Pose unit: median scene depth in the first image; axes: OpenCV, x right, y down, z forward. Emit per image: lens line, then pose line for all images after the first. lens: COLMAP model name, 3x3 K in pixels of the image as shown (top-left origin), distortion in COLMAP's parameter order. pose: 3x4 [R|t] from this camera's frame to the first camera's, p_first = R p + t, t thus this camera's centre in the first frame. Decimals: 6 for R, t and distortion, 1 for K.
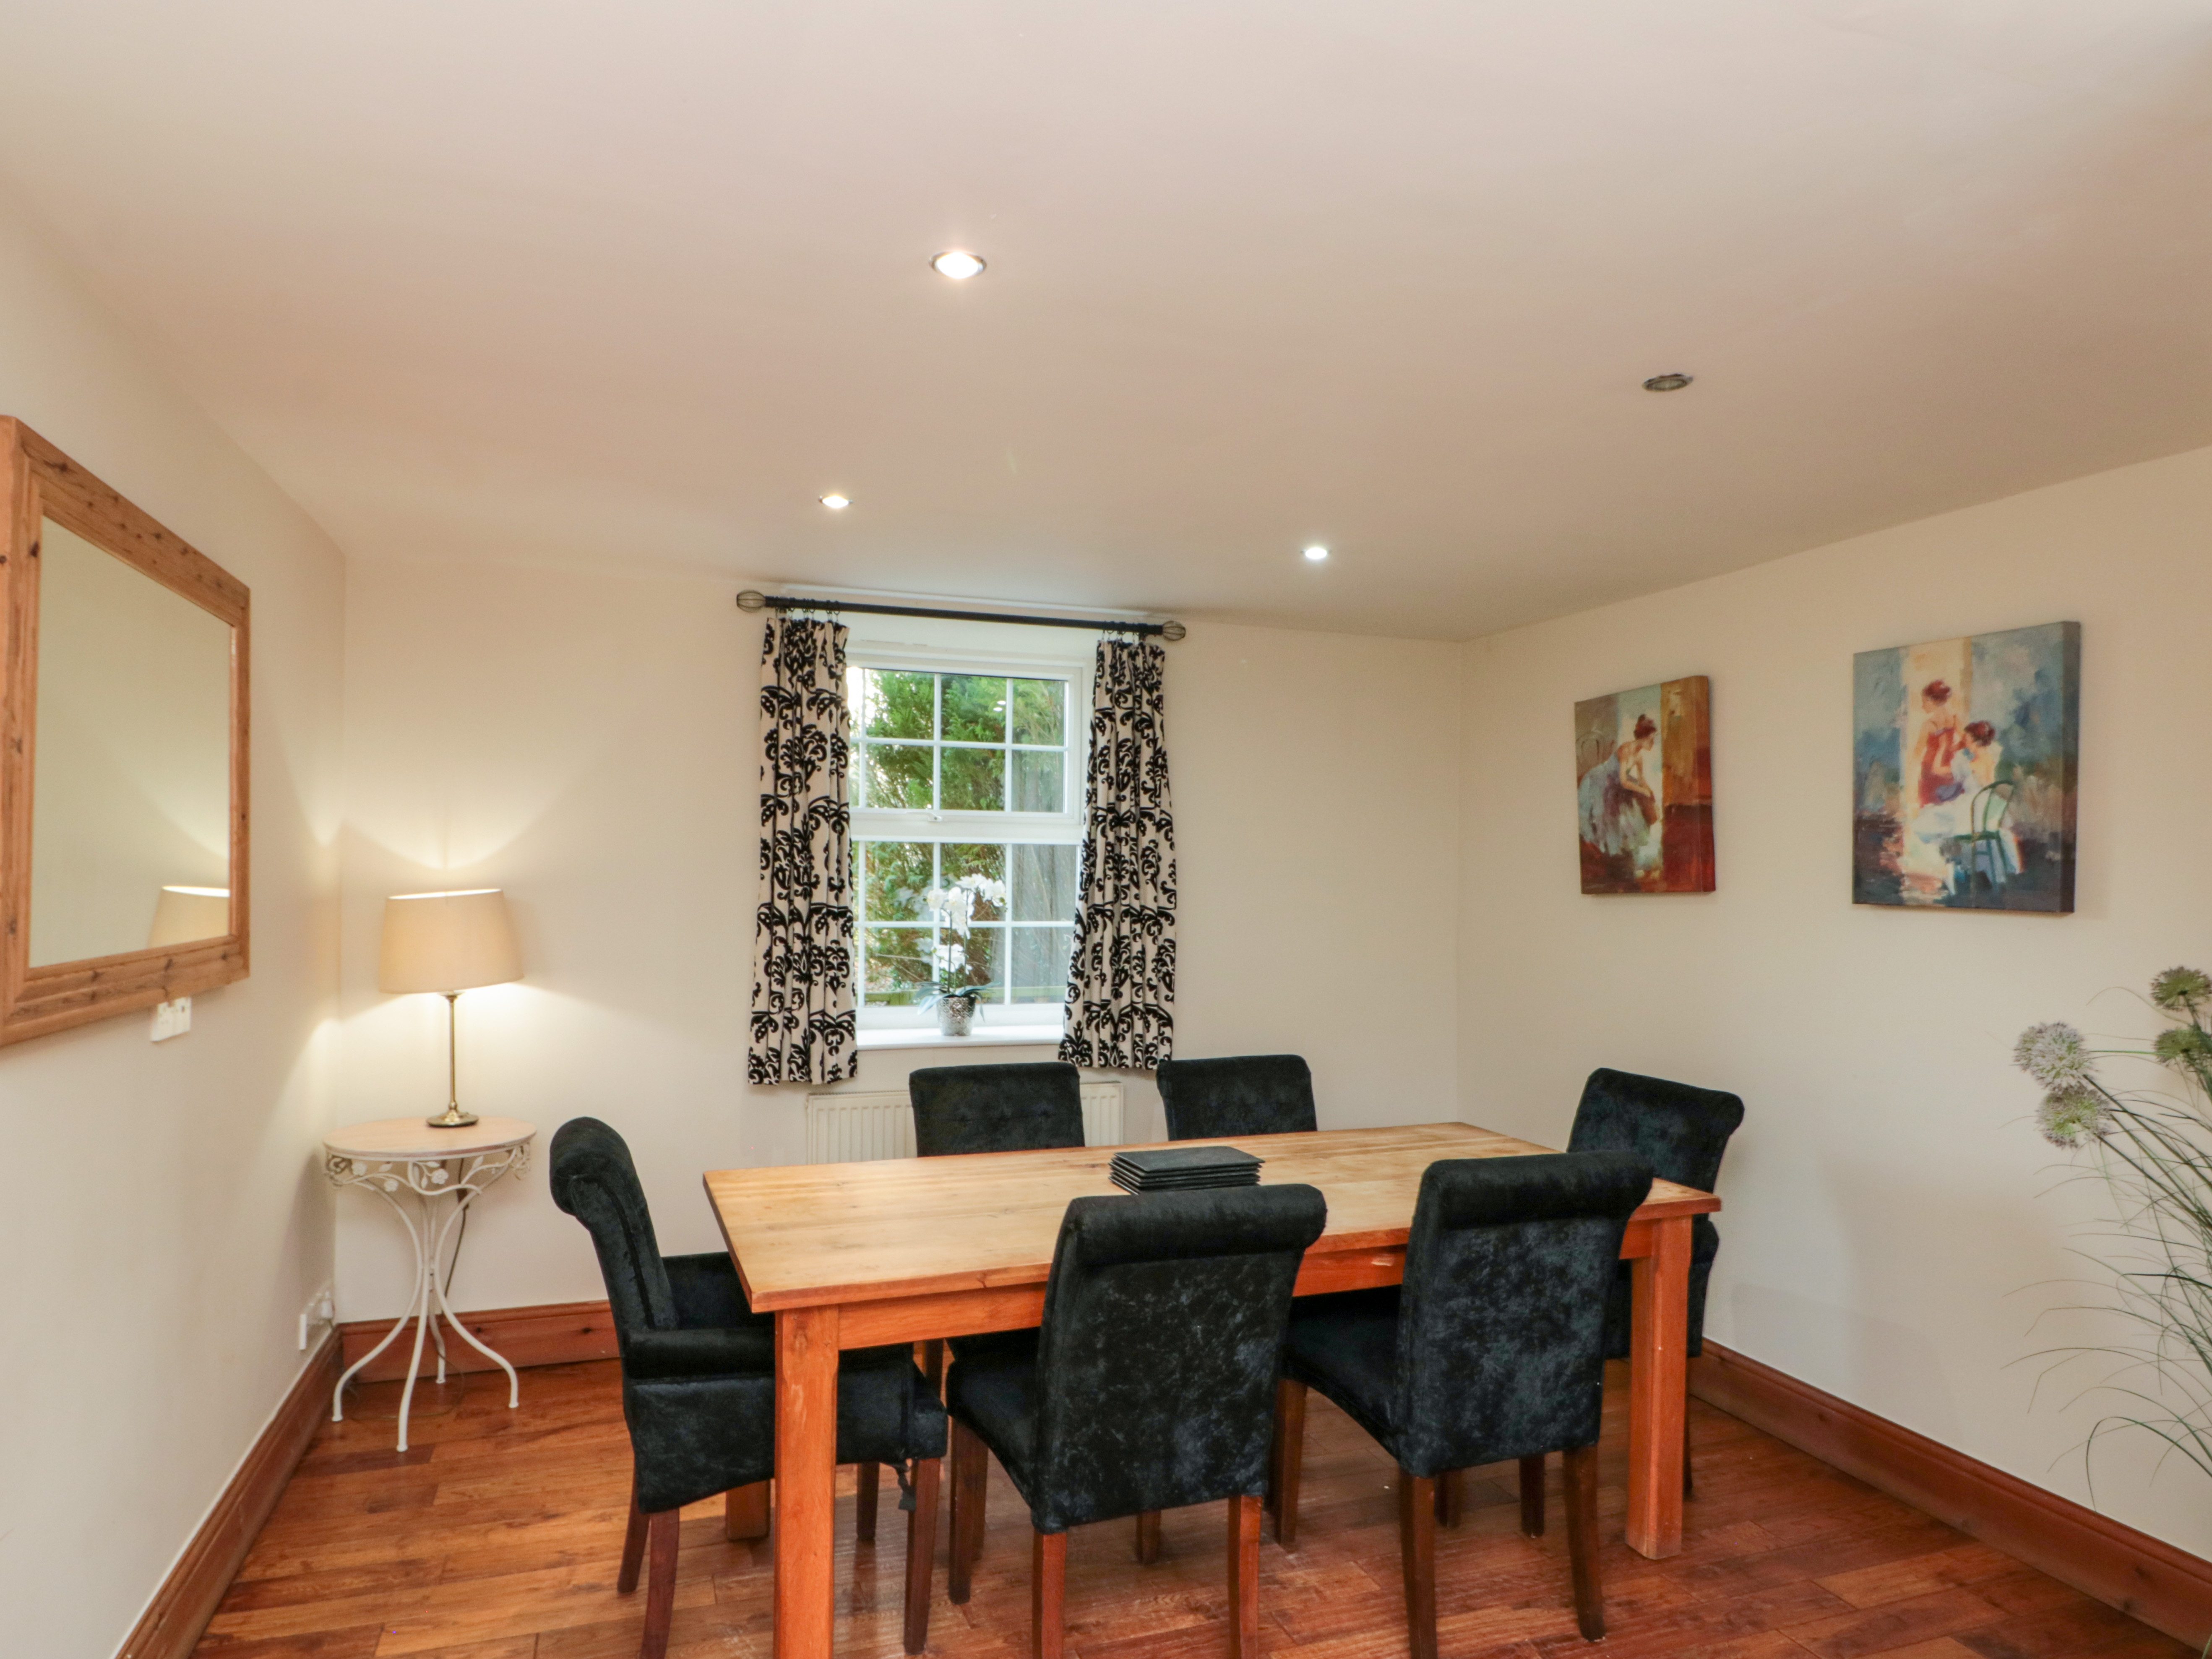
lens RADIAL K [[1385.7, 0, 1104.2], [0, 1385.7, 874.2], [0, 0, 1]] dist [0.007761, -0.011262]
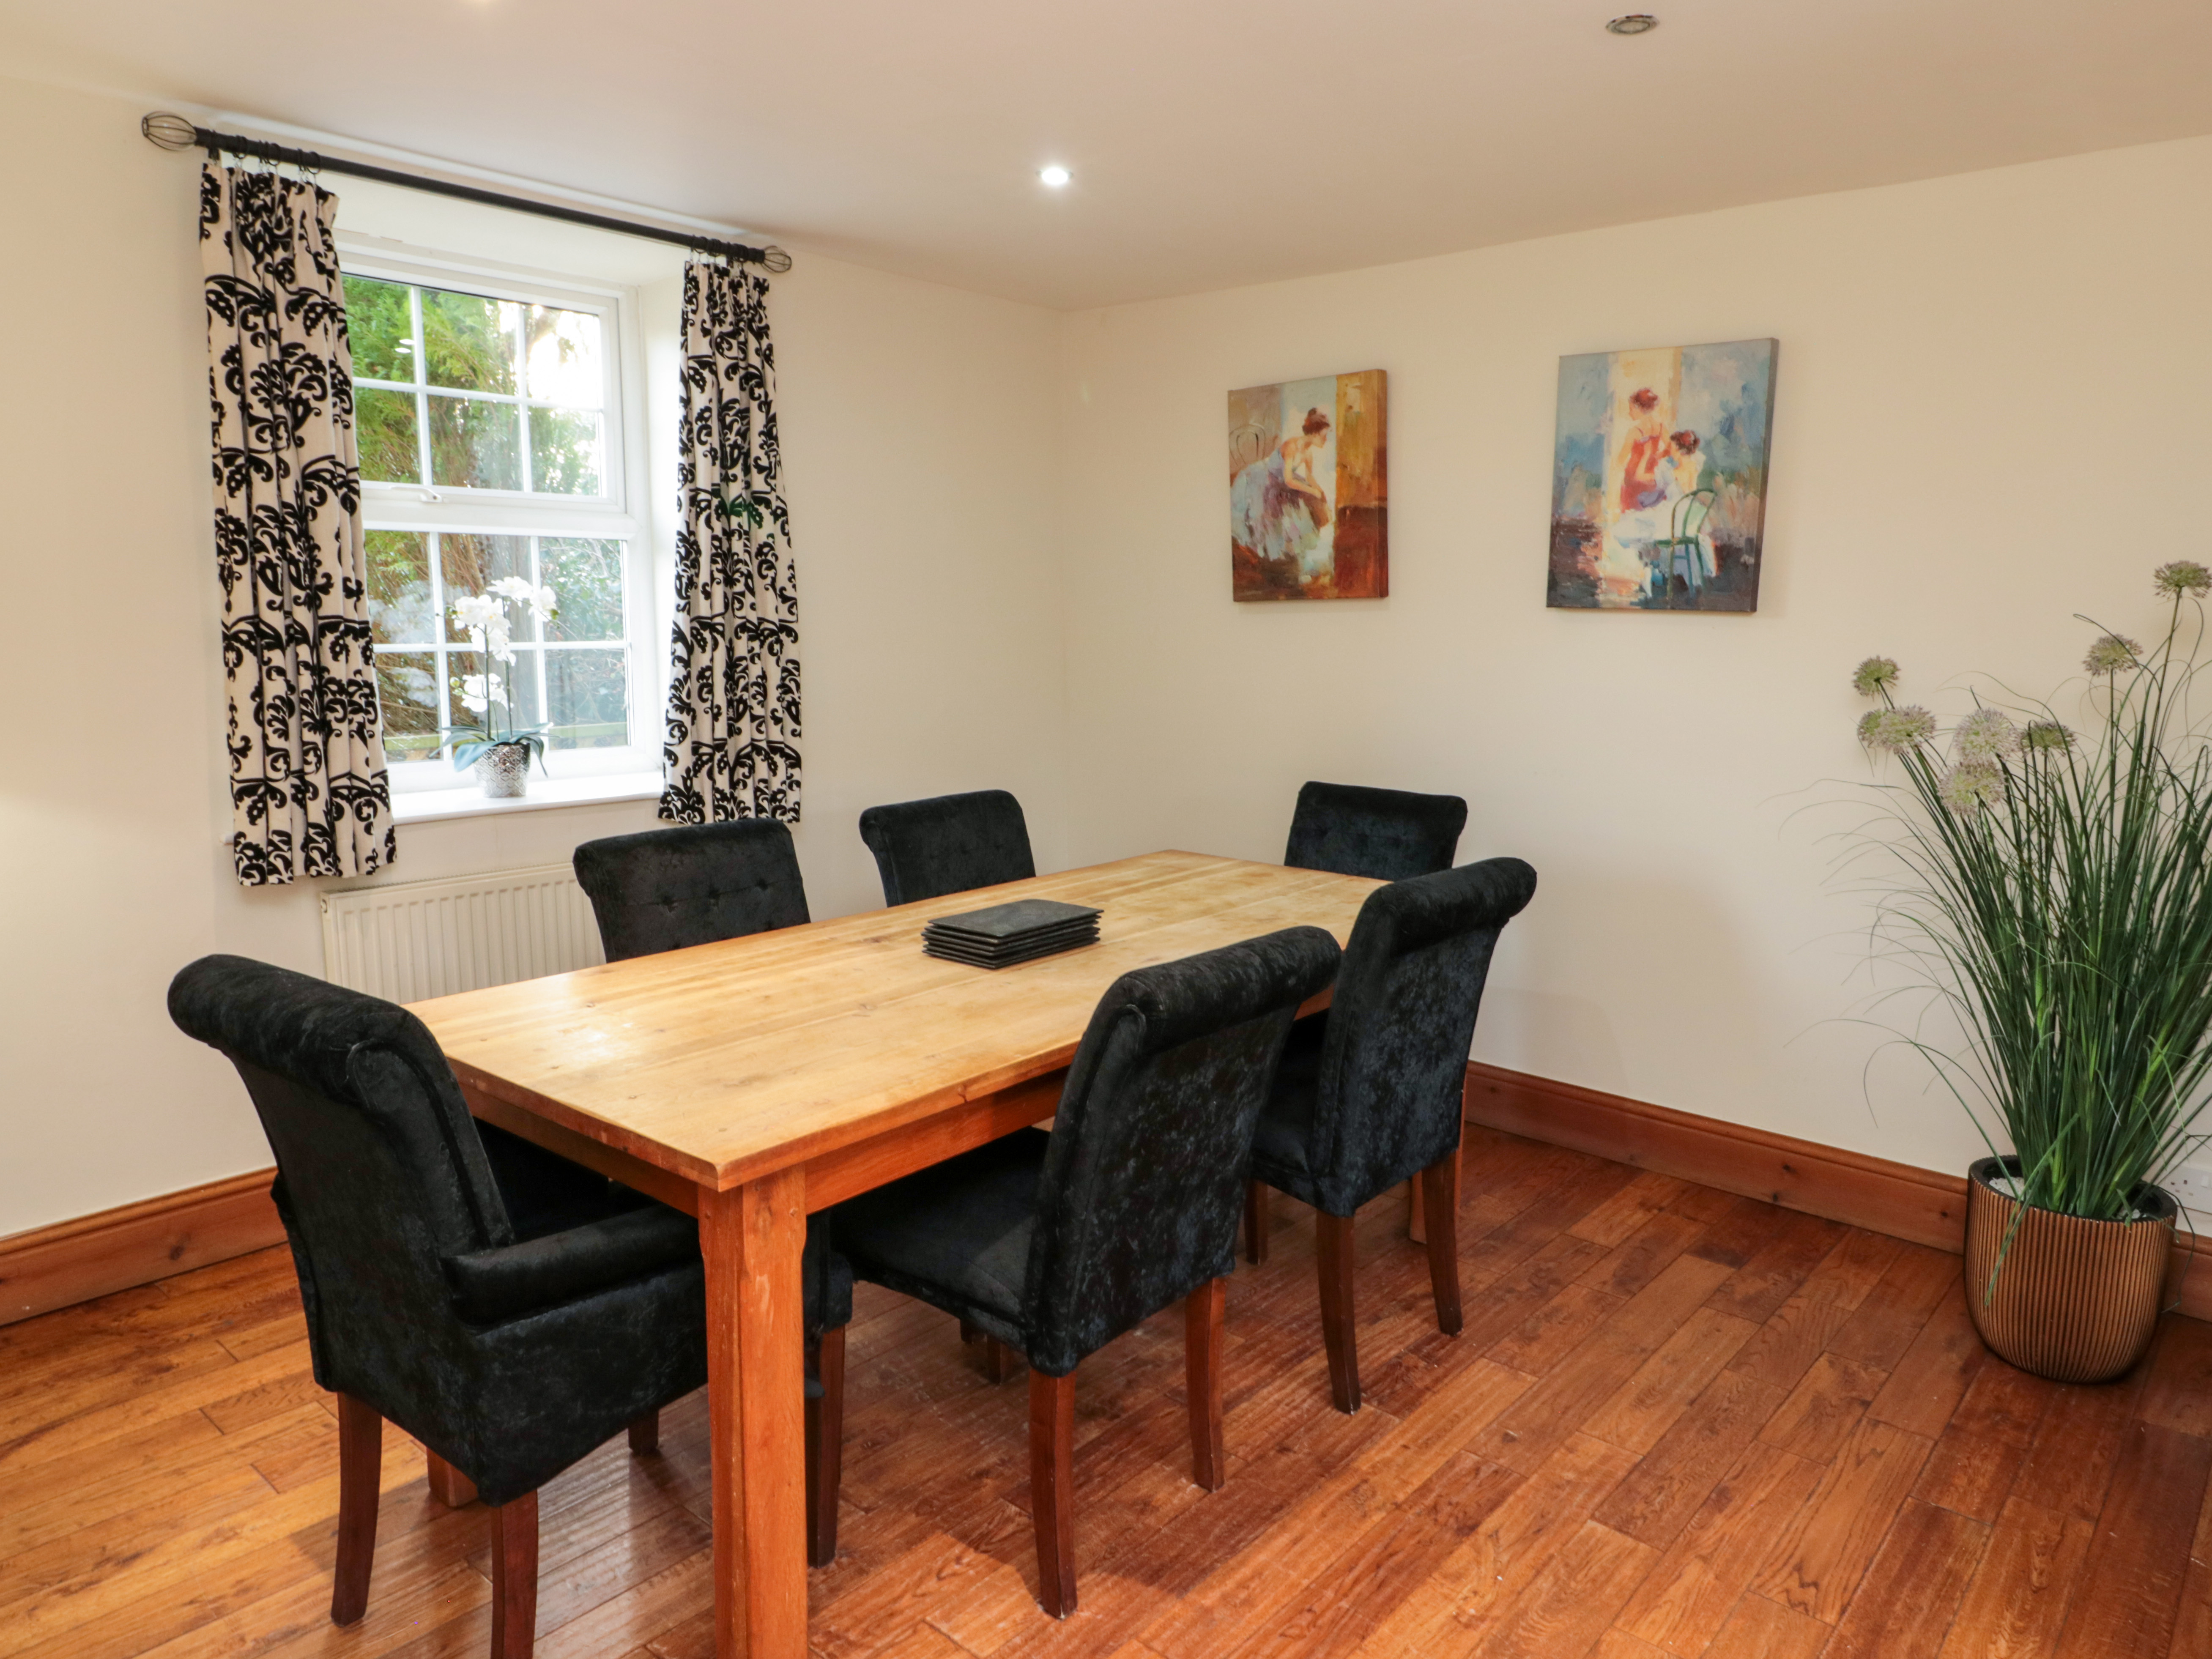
lens RADIAL K [[1500.3, 0, 1106.0], [0, 1500.3, 829.5], [0, 0, 1]] dist [0.020111, -0.024265]
pose [[0.856299, -0.078784, 0.510435, -0.268464], [-0.000688, 0.988122, 0.153669, 0.010618], [-0.516479, -0.131938, 0.846074, 0.164243]]
